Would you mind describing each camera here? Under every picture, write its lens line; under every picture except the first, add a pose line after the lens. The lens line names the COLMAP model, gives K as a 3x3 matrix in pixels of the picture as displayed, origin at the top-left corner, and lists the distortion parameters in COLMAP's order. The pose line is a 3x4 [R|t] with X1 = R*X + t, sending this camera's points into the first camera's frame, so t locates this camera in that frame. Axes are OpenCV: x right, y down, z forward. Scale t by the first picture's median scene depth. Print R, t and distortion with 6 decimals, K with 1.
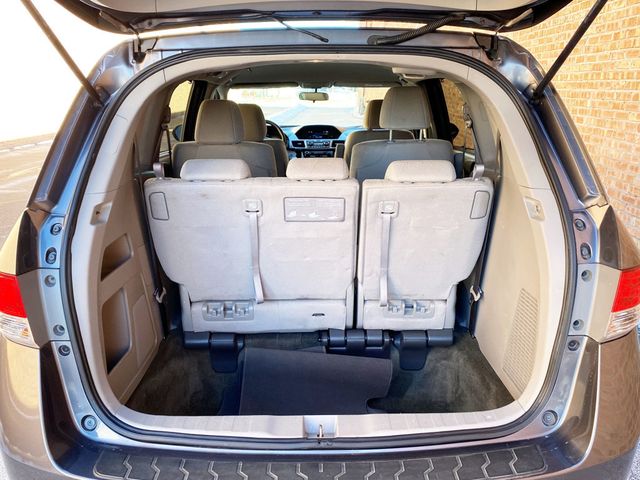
lens RADIAL K [[555.7, 0, 321.1], [0, 555.7, 235.3], [0, 0, 1]] dist [-0.002022, -0.001764]
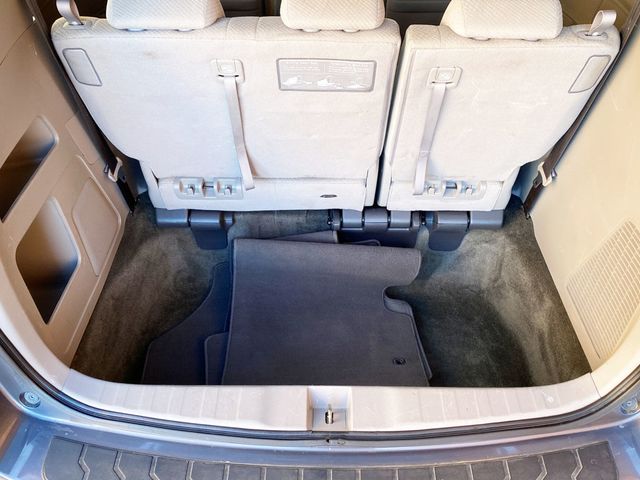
lens RADIAL K [[555.7, 0, 317.9], [0, 555.7, 245.5], [0, 0, 1]] dist [-0.002022, -0.001764]
pose [[0.999706, 0.019513, -0.014377, -0.007831], [-0.010091, 0.874422, 0.485061, -0.169651], [0.022037, -0.484773, 0.874362, 0.325746]]
